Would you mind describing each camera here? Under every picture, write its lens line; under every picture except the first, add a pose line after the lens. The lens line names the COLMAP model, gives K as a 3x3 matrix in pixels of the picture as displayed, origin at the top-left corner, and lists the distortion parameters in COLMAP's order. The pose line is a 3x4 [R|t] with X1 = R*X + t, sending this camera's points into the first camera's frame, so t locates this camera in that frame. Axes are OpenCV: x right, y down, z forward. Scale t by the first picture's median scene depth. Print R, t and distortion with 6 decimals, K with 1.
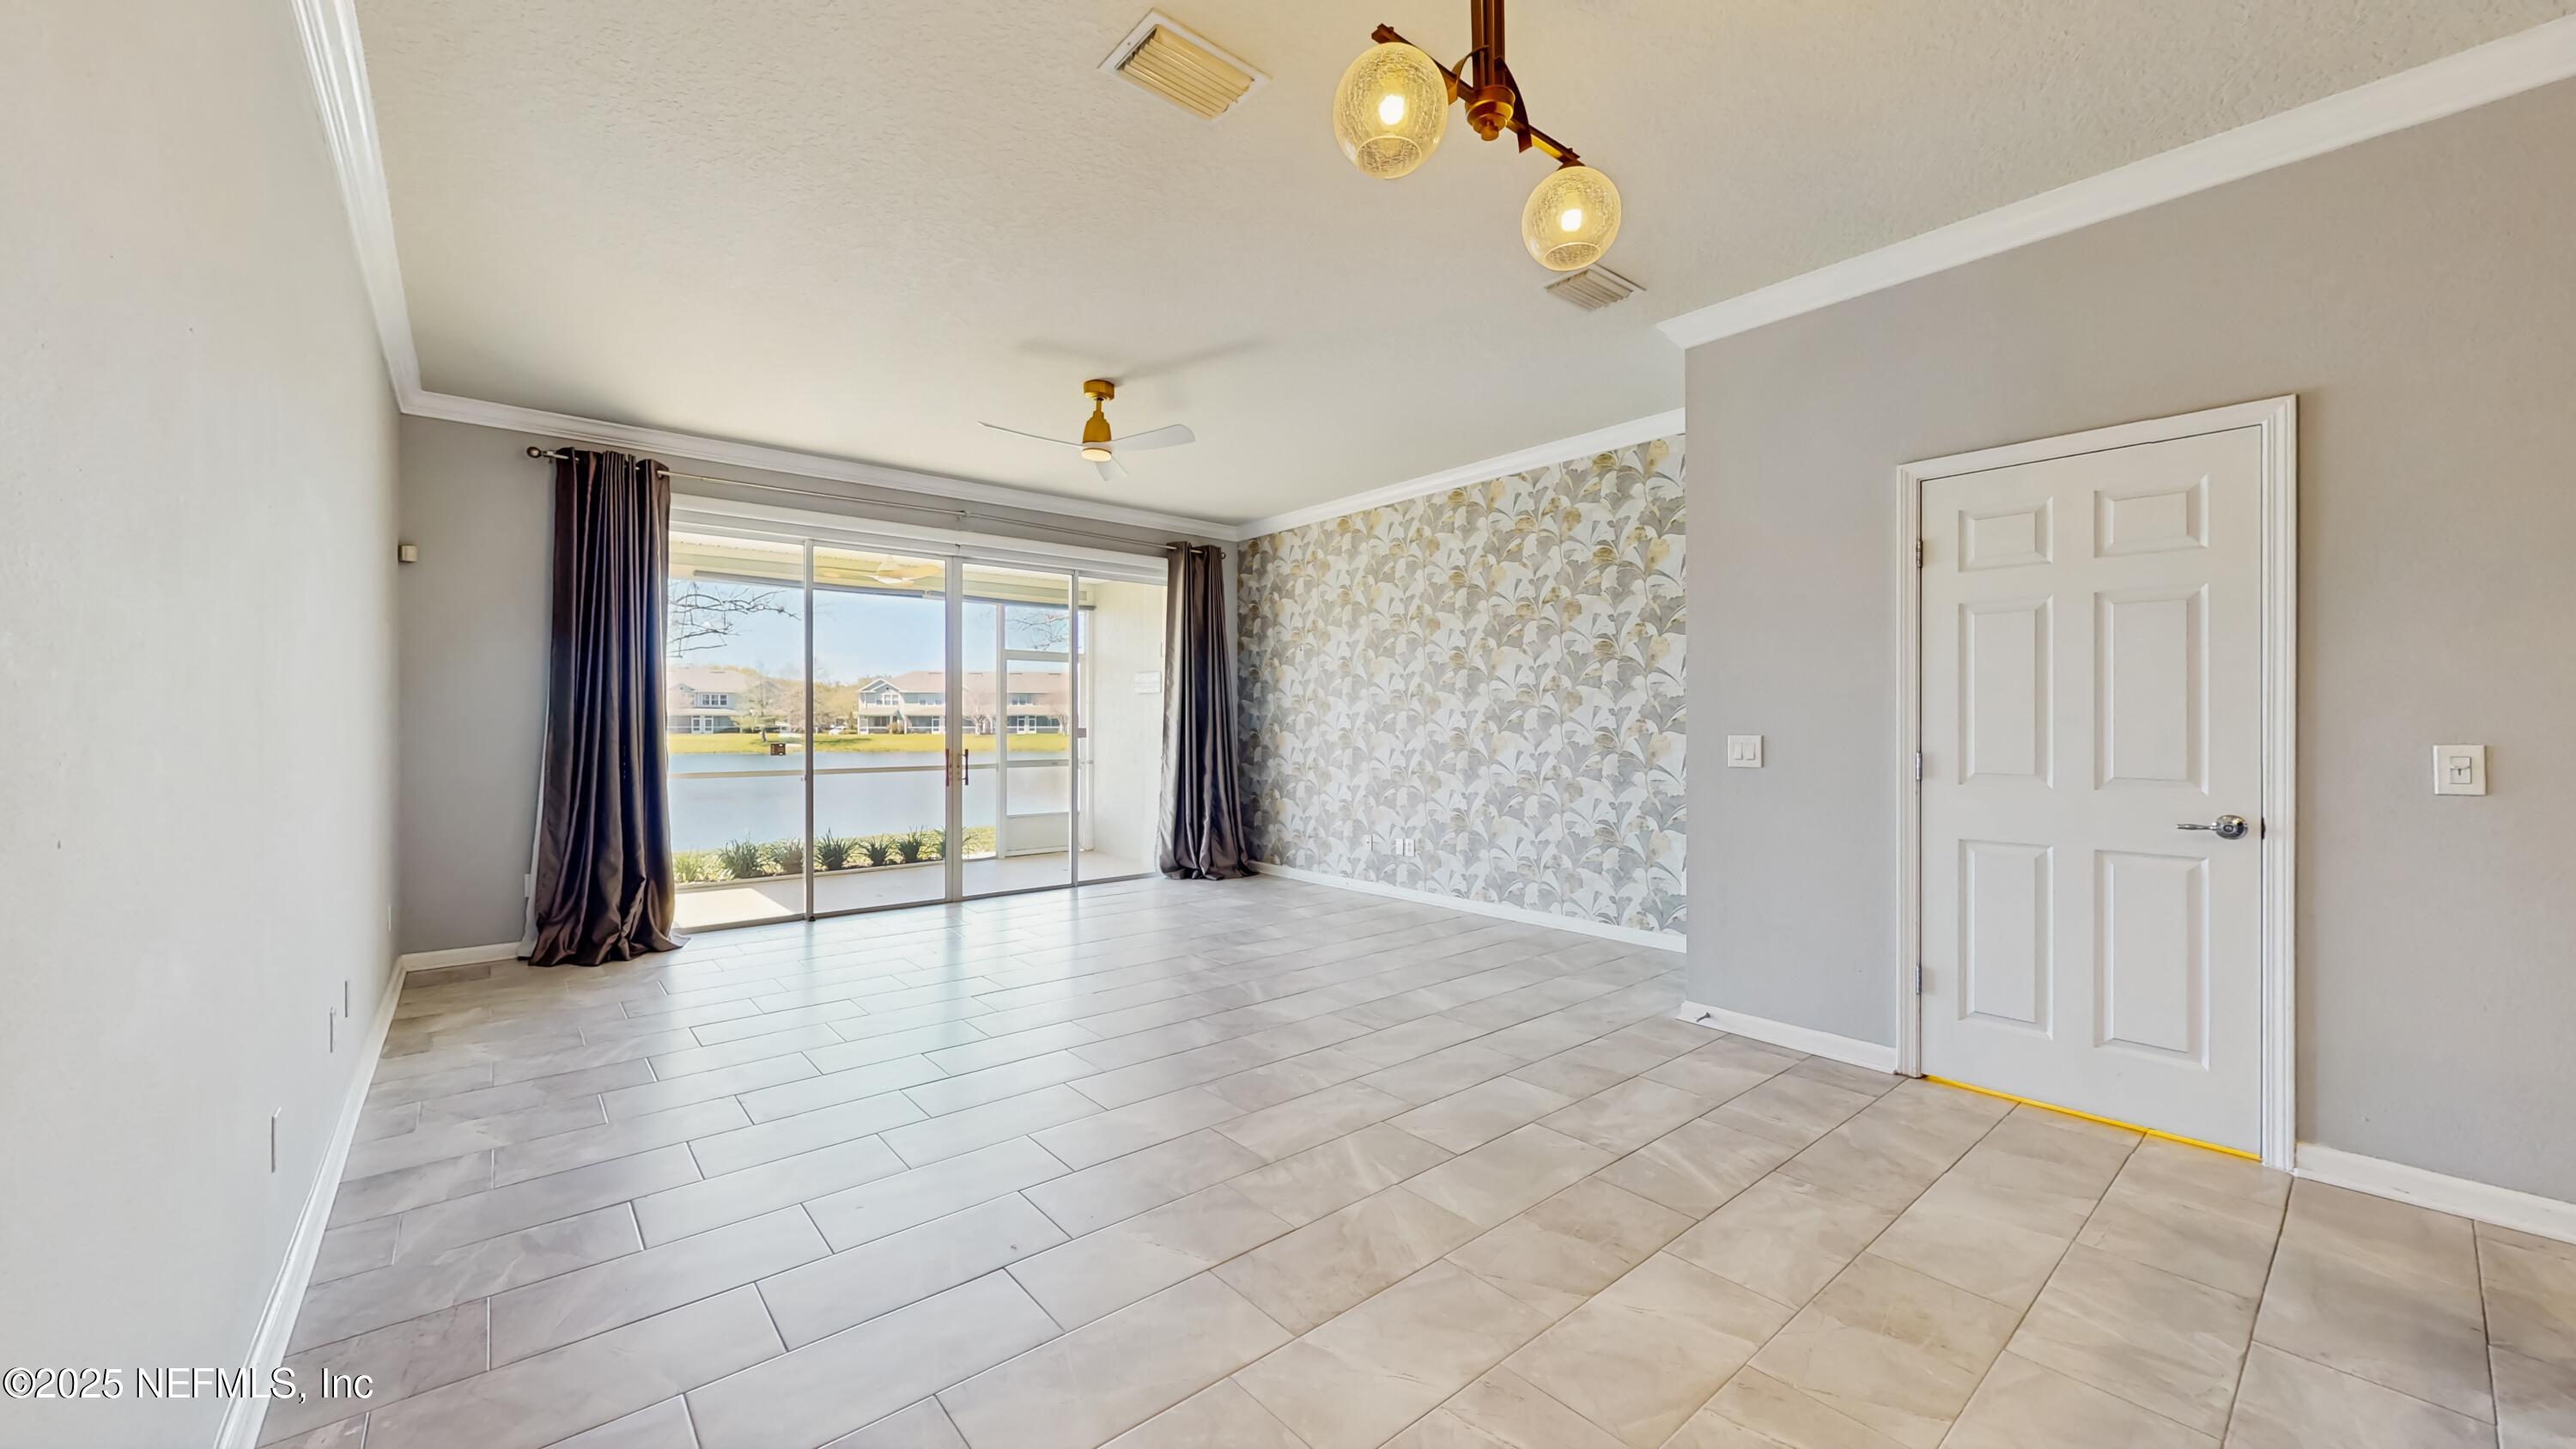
lens RADIAL K [[948.8, 0, 1288.0], [0, 948.8, 724.5], [0, 0, 1]] dist [-0.000019, 0.000061]
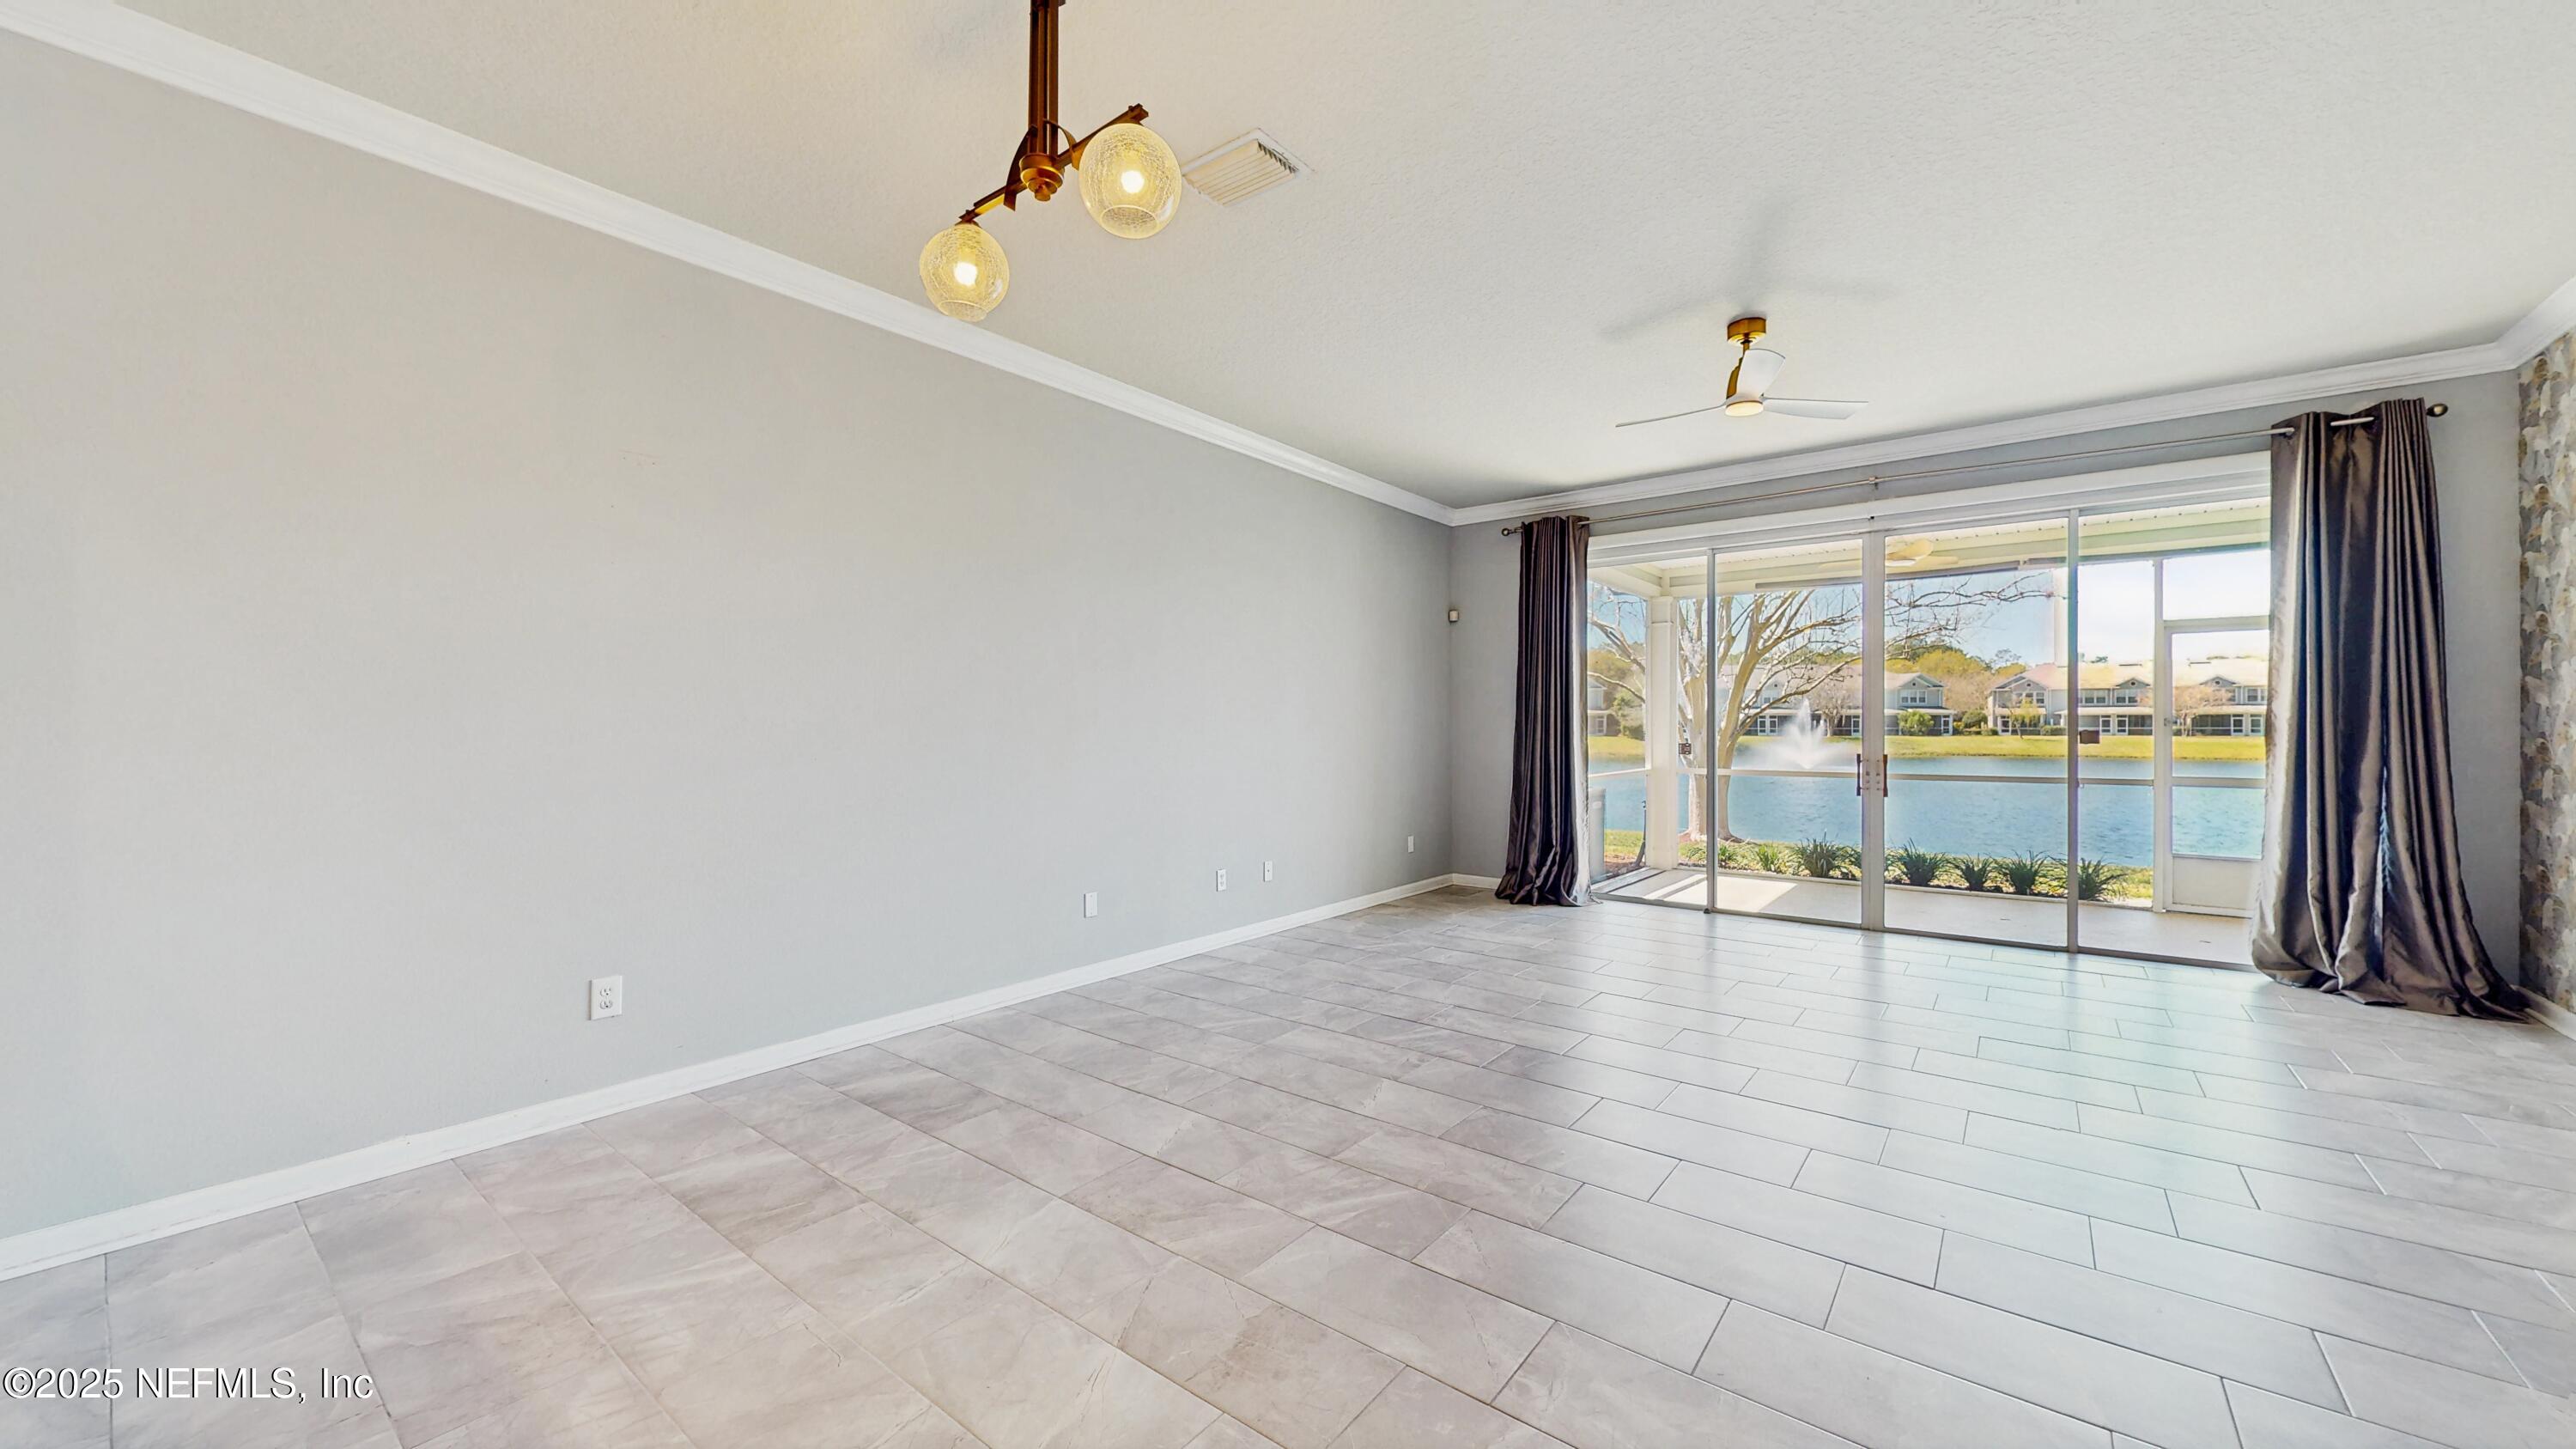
lens RADIAL K [[947.7, 0, 1286.7], [0, 947.7, 723.2], [0, 0, 1]] dist [0.000099, -0.000025]
pose [[0.198765, -0.003540, -0.980041, 0.388903], [0.000979, 0.999994, -0.003414, 0.000376], [0.980047, -0.000281, 0.198768, 0.303100]]
